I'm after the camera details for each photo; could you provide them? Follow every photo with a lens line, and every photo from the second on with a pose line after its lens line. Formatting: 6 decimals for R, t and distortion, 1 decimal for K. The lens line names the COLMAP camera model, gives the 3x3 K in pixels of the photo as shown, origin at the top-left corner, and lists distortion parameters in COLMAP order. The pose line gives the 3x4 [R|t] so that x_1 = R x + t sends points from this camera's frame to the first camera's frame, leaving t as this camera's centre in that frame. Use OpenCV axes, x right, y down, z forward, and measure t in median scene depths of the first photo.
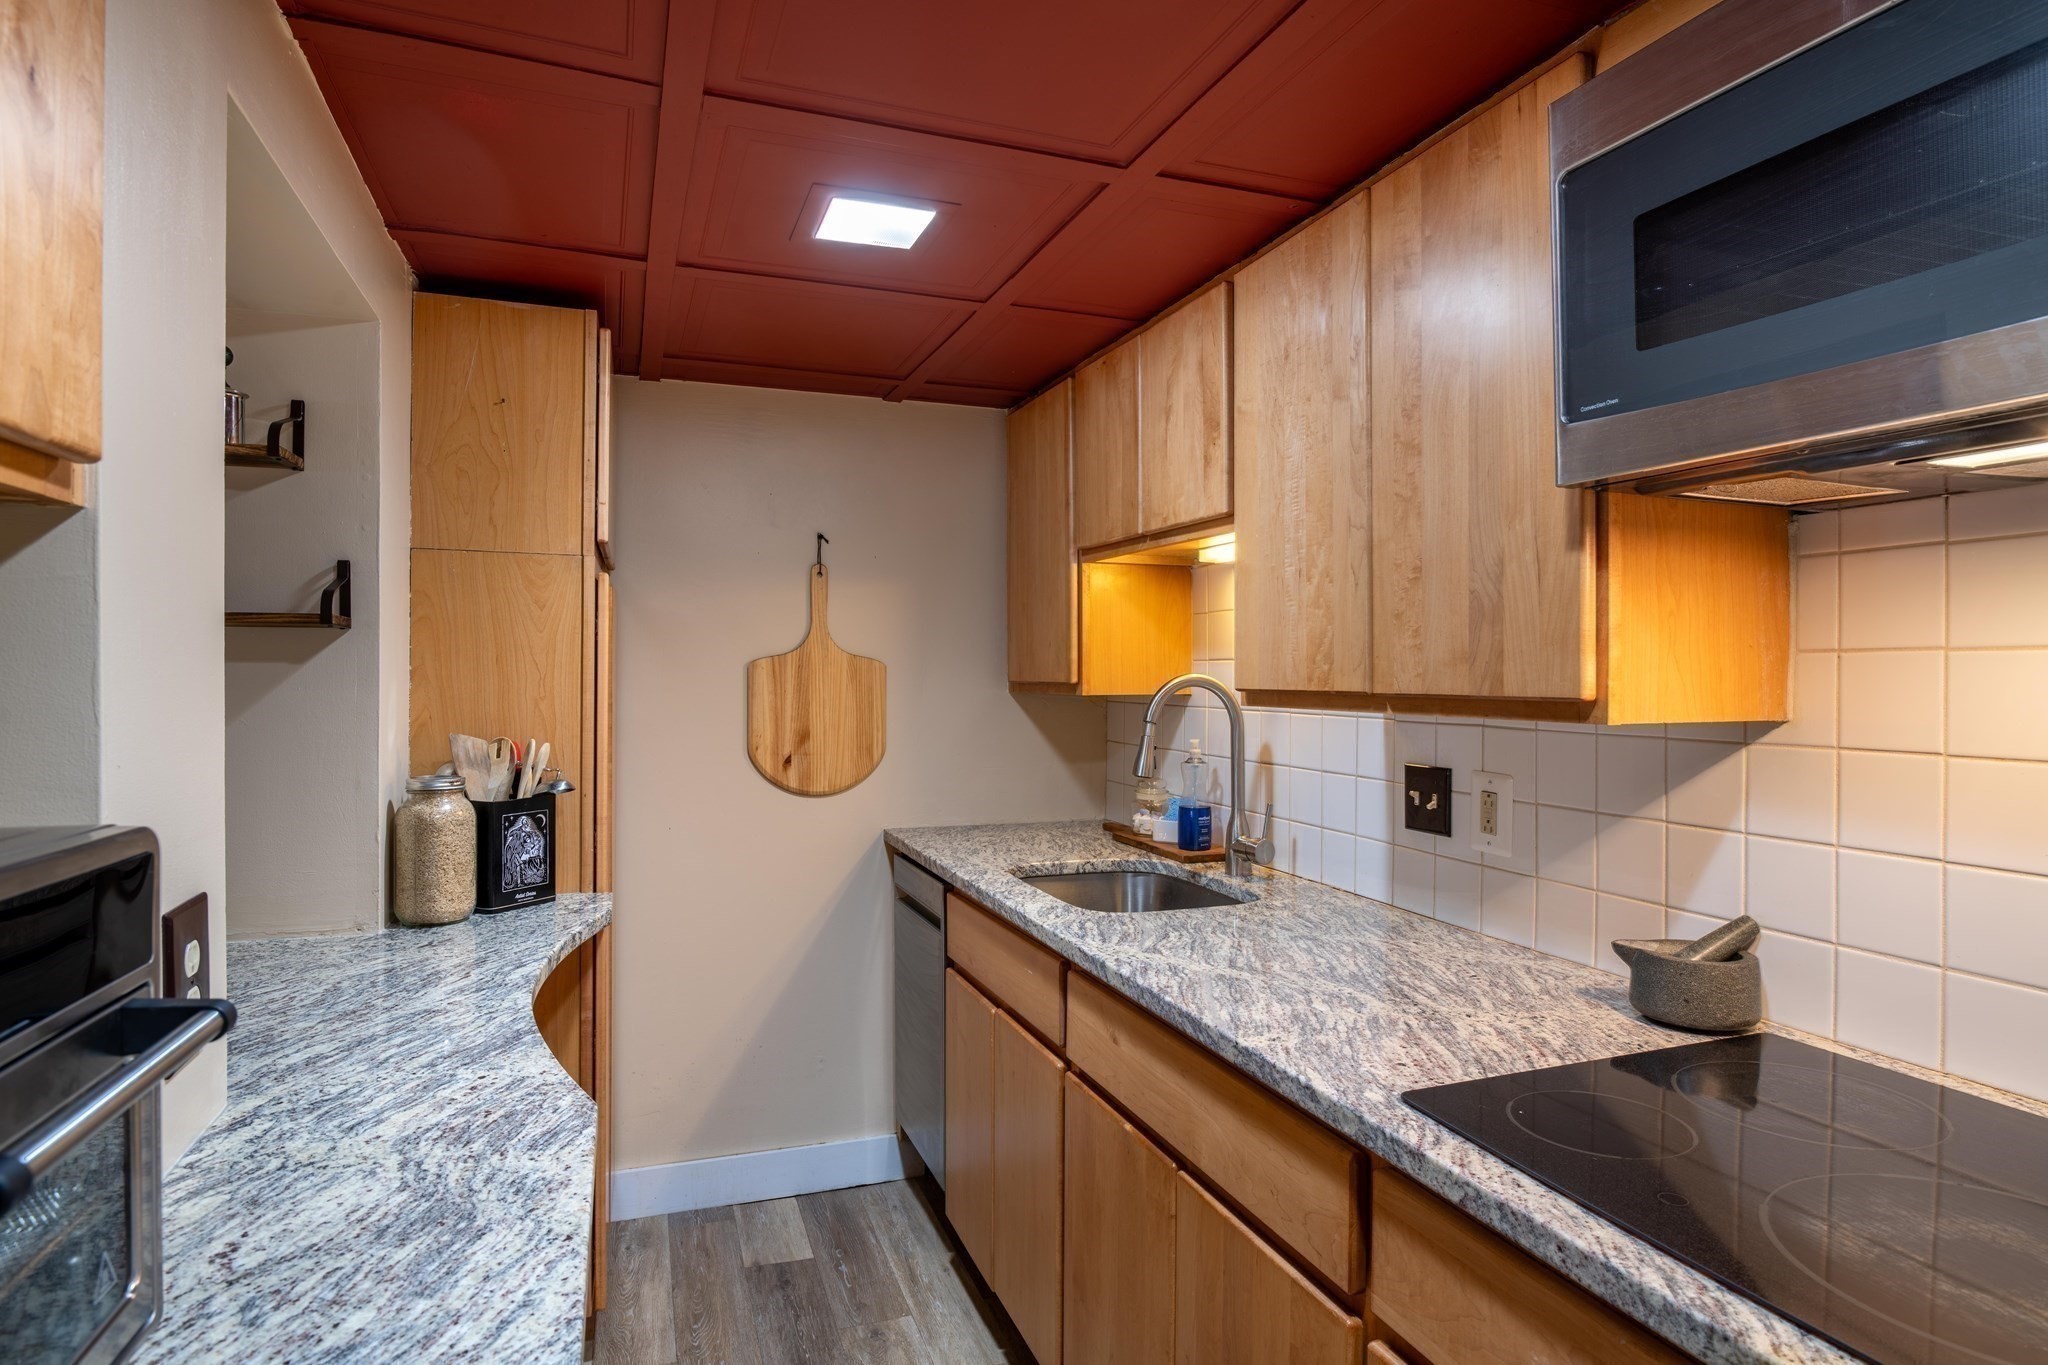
lens RADIAL K [[1158.8, 0, 1024.3], [0, 1158.8, 676.5], [0, 0, 1]] dist [-0.000004, 0.000071]
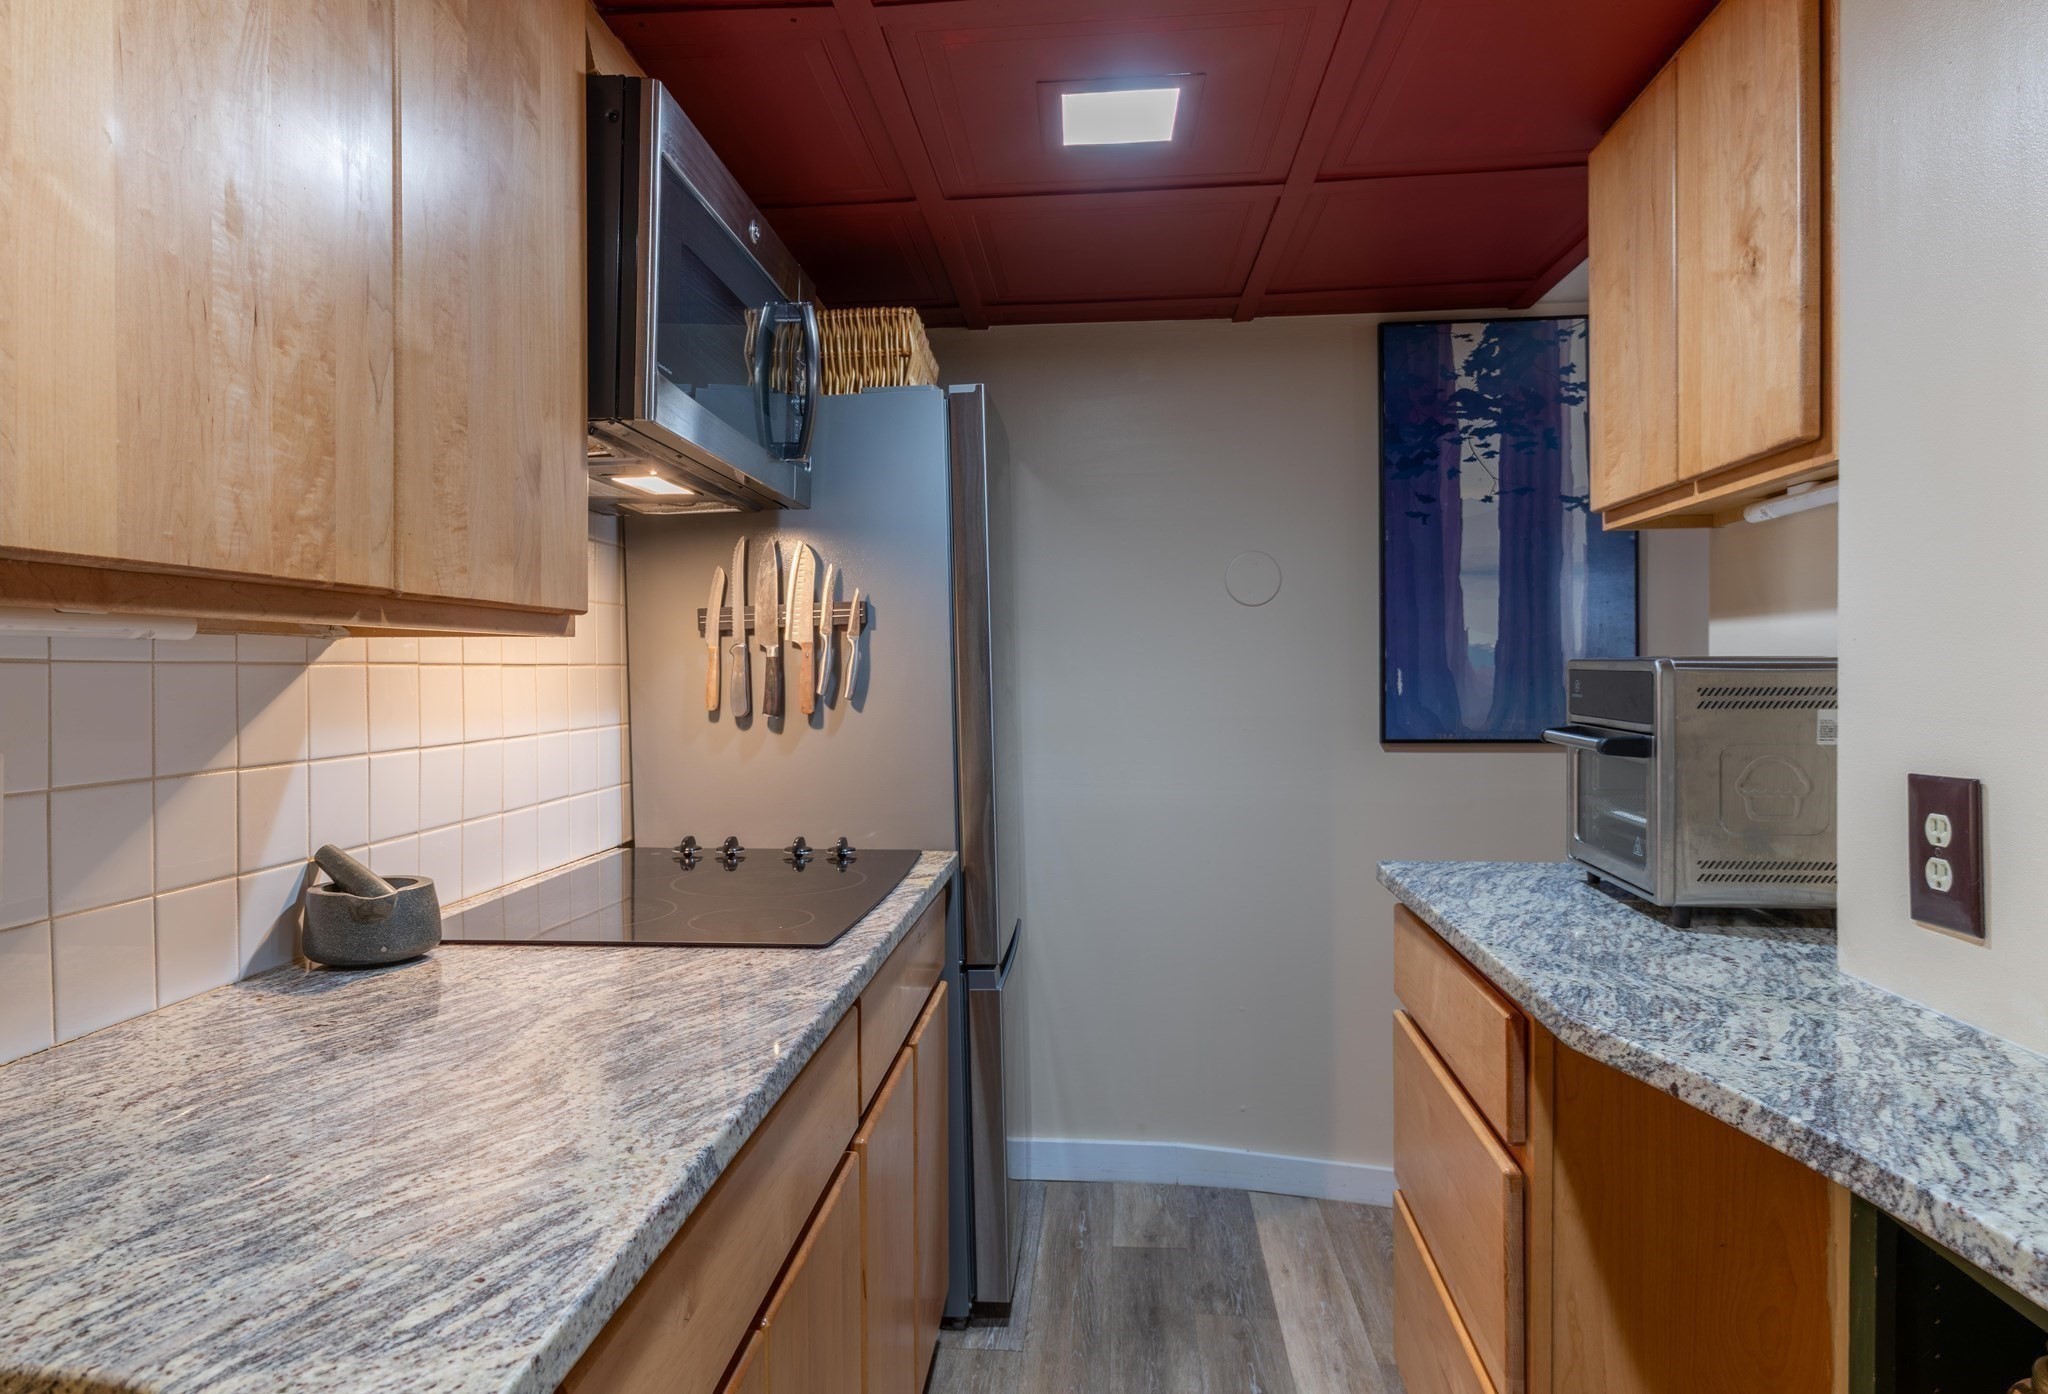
lens RADIAL K [[1163.7, 0, 1019.2], [0, 1163.7, 681.6], [0, 0, 1]] dist [-0.001749, -0.000368]
pose [[-0.908713, -0.000277, 0.417421, -0.272099], [0.007819, 0.999813, 0.017685, 0.058398], [-0.417348, 0.019334, -0.908541, 1.551839]]
